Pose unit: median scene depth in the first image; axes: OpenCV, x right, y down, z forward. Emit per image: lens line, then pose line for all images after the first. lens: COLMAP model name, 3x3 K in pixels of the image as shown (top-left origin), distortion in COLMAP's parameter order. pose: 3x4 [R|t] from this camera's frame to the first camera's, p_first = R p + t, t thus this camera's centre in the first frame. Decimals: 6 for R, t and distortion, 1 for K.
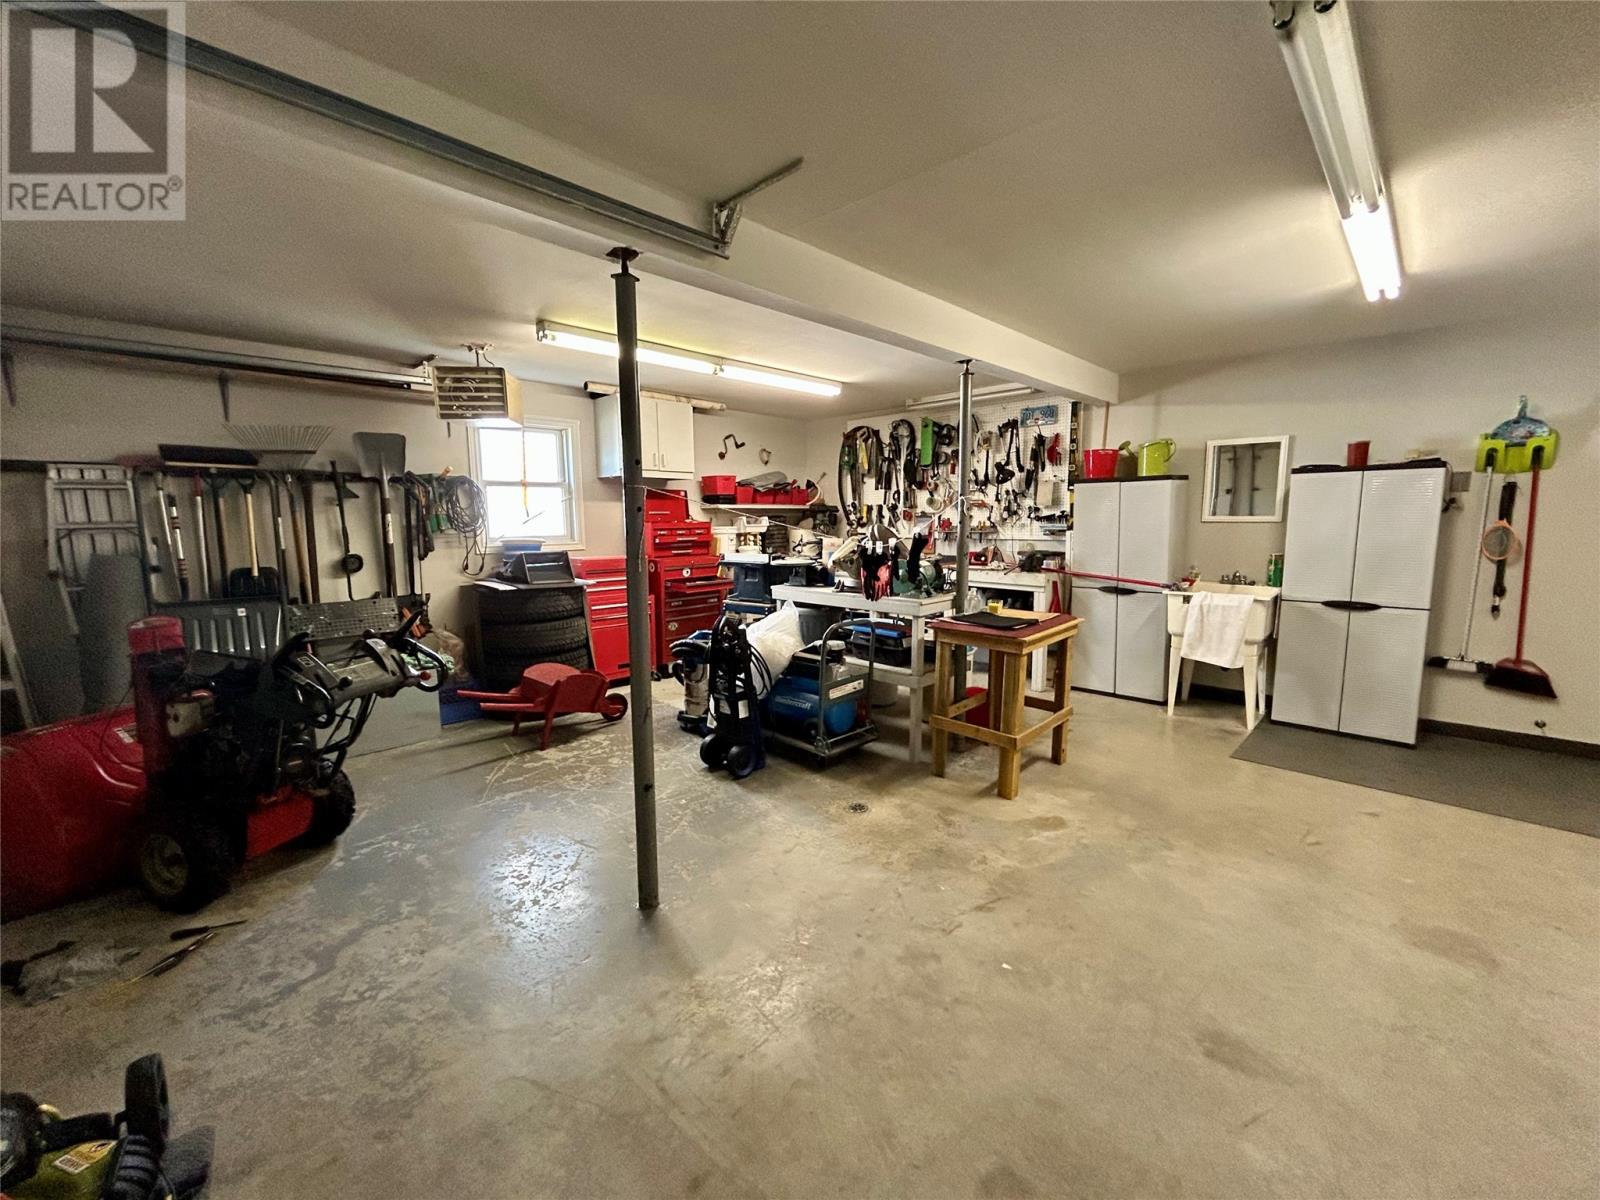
lens RADIAL K [[645.7, 0, 797.6], [0, 645.7, 595.3], [0, 0, 1]] dist [-0.002828, 0.000618]
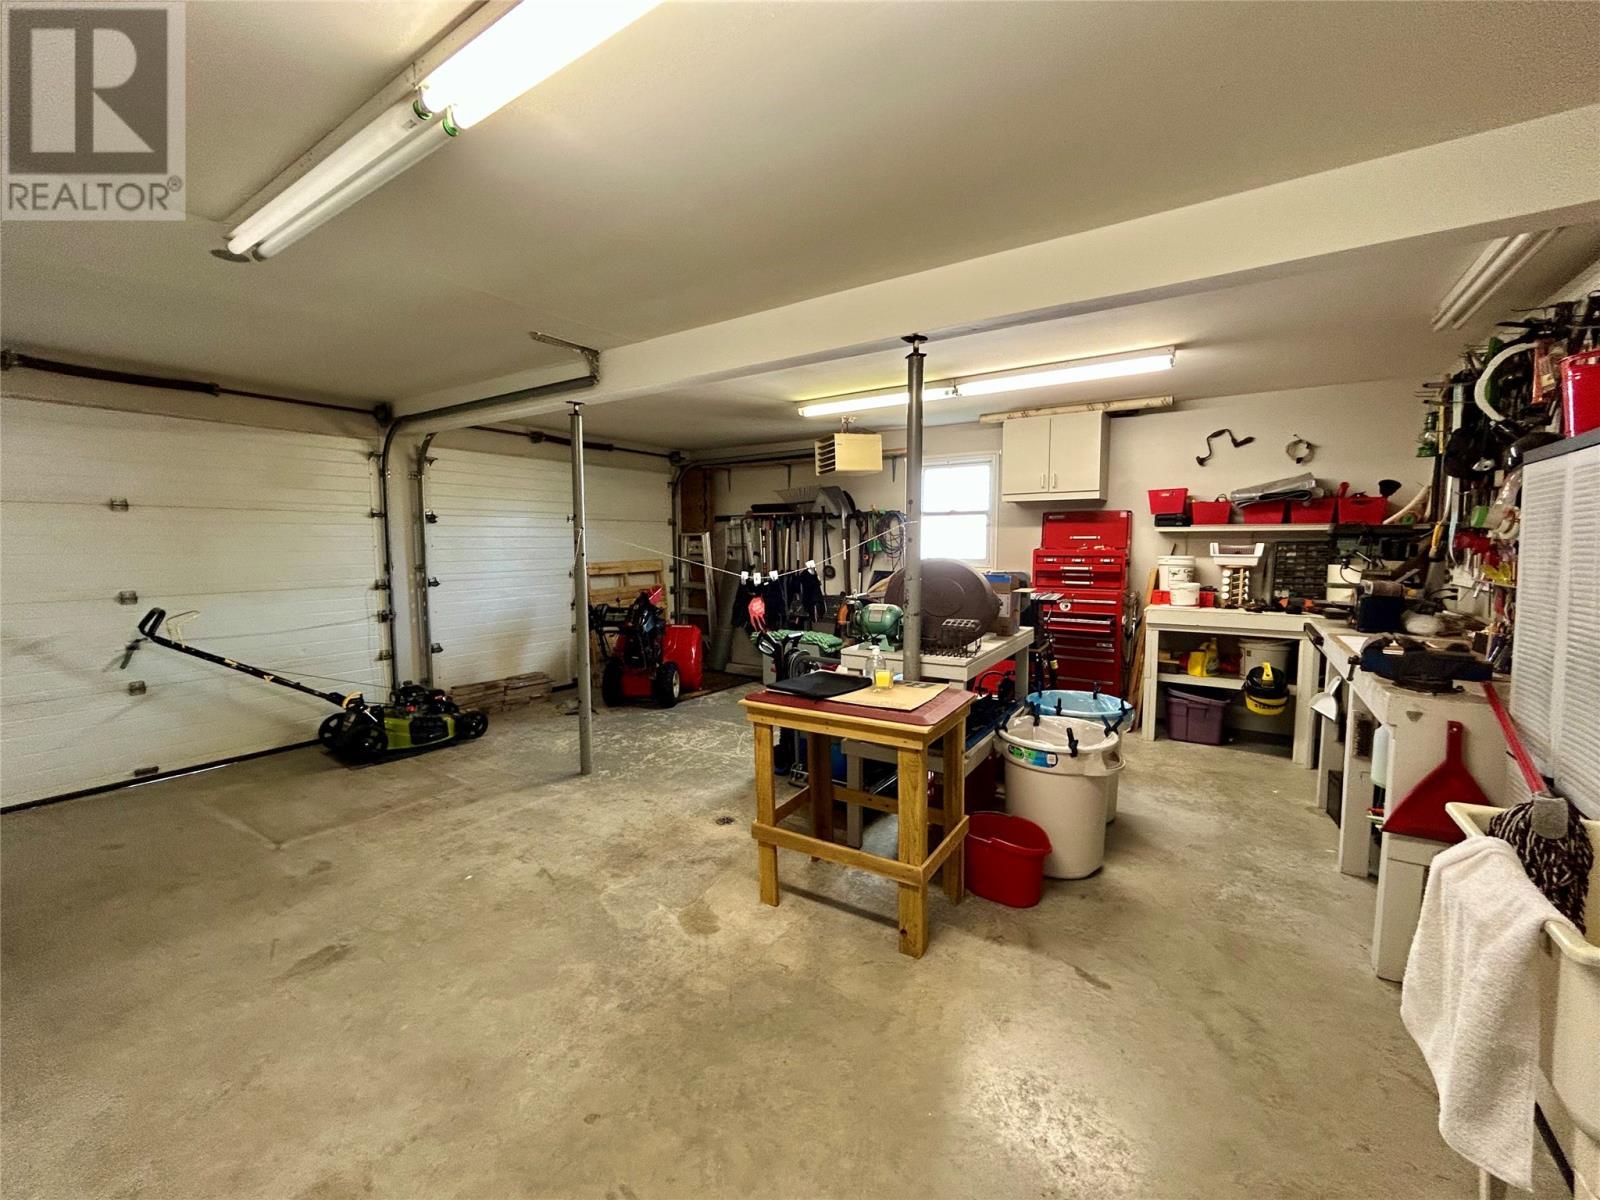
lens RADIAL K [[645.7, 0, 798.8], [0, 645.7, 596.9], [0, 0, 1]] dist [-0.002828, 0.000618]
pose [[0.187895, 0.091742, -0.977895, 1.096833], [-0.116506, 0.990681, 0.070556, -0.121878], [0.975255, 0.100673, 0.196833, 0.853313]]
